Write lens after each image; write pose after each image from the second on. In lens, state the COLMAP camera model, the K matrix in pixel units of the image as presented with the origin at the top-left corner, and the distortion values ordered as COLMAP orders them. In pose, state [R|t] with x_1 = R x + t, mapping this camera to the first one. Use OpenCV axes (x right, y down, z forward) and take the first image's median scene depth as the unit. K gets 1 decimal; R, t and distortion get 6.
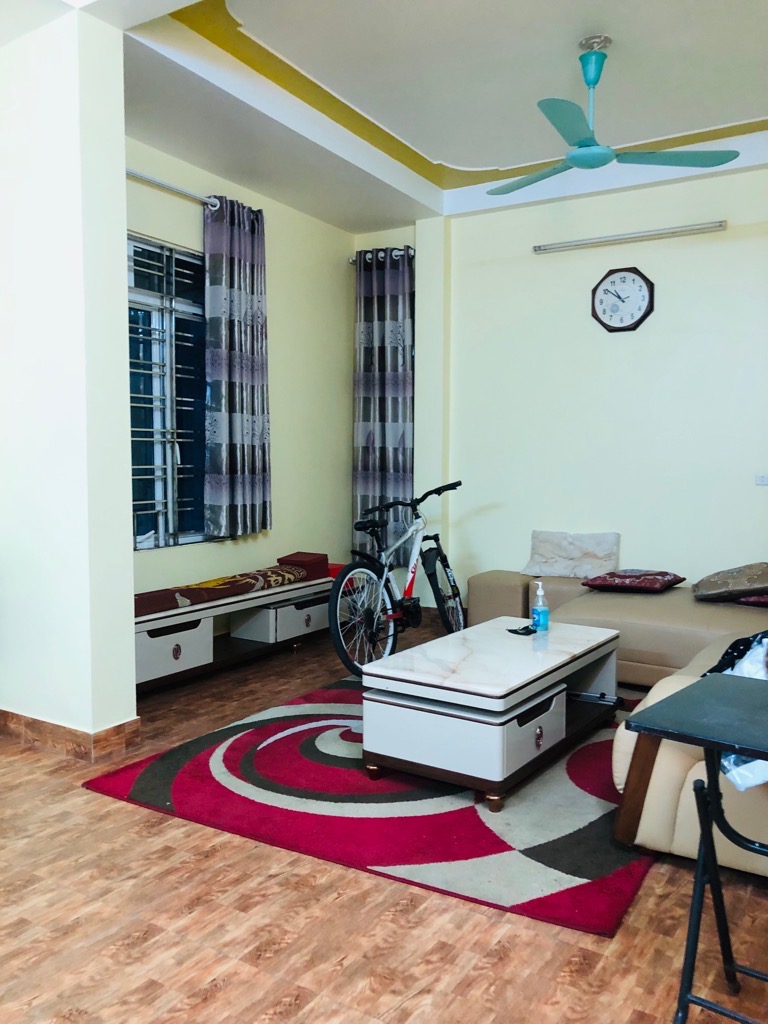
lens RADIAL K [[823.3, 0, 387.5], [0, 823.3, 523.9], [0, 0, 1]] dist [0.057780, -0.101739]
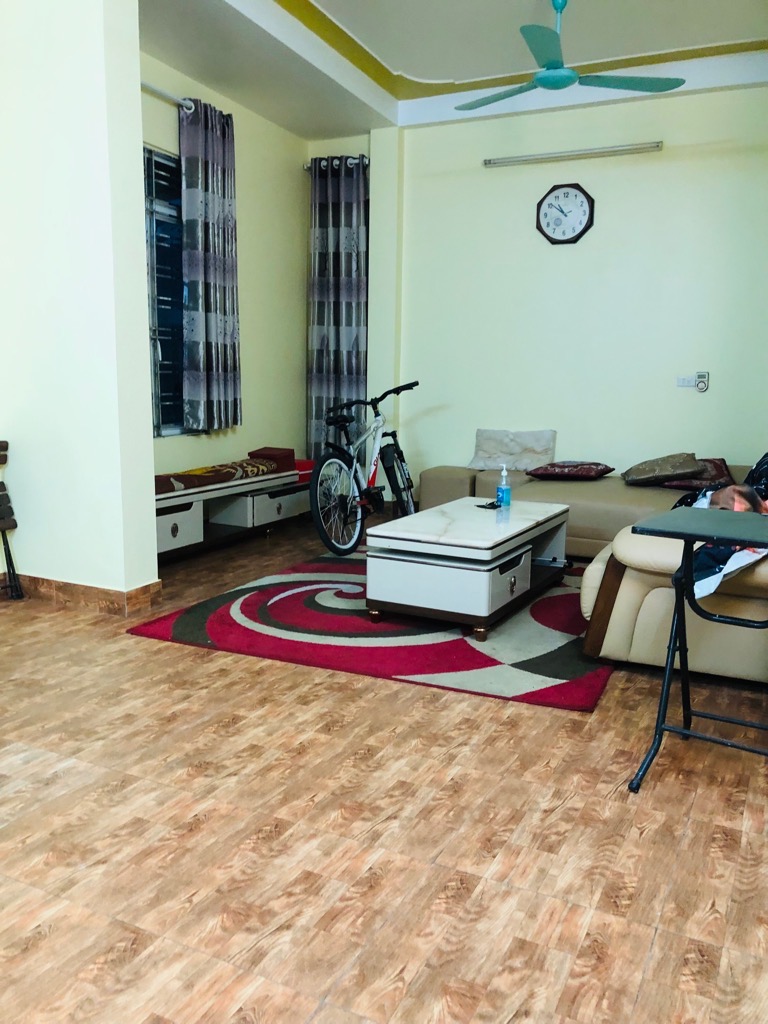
lens RADIAL K [[807.8, 0, 378.7], [0, 807.8, 518.1], [0, 0, 1]] dist [0.022194, -0.013022]
pose [[0.995486, -0.006498, 0.094685, -0.072070], [-0.002872, 0.995133, 0.098496, 0.026065], [-0.094865, -0.098323, 0.990623, -0.080958]]
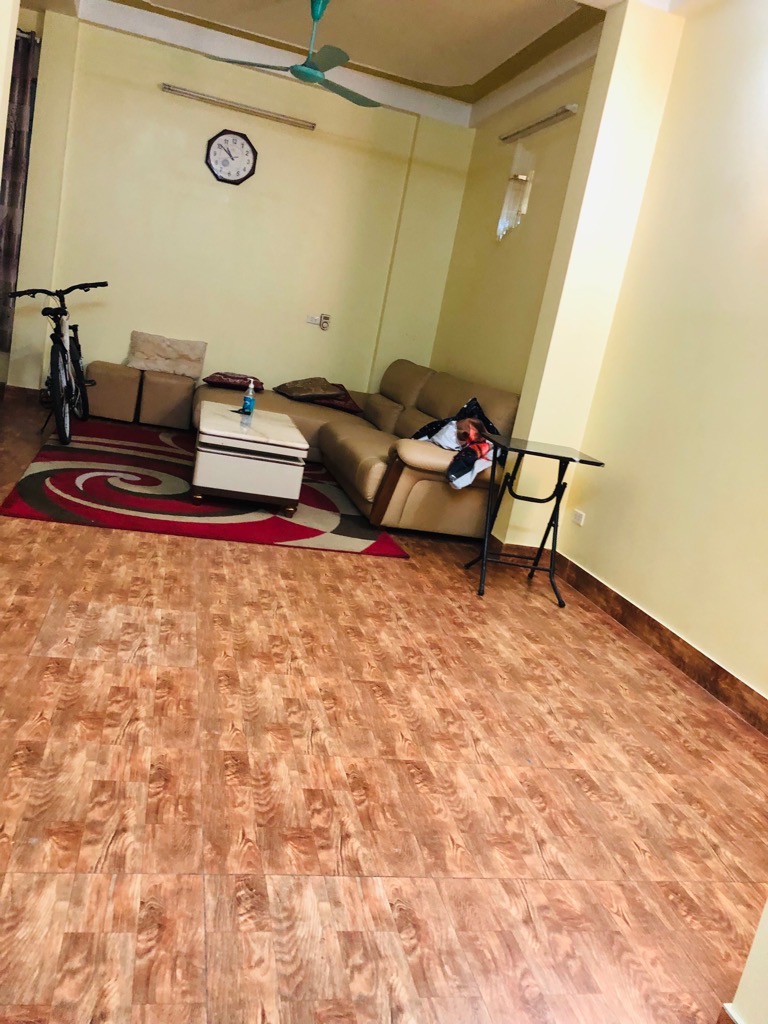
lens RADIAL K [[757.6, 0, 384.7], [0, 757.6, 508.8], [0, 0, 1]] dist [-0.000936, 0.006521]
pose [[0.715799, -0.028862, 0.697710, -0.429960], [-0.135168, 0.974522, 0.178985, 0.016913], [-0.685099, -0.222426, 0.693661, -0.098956]]
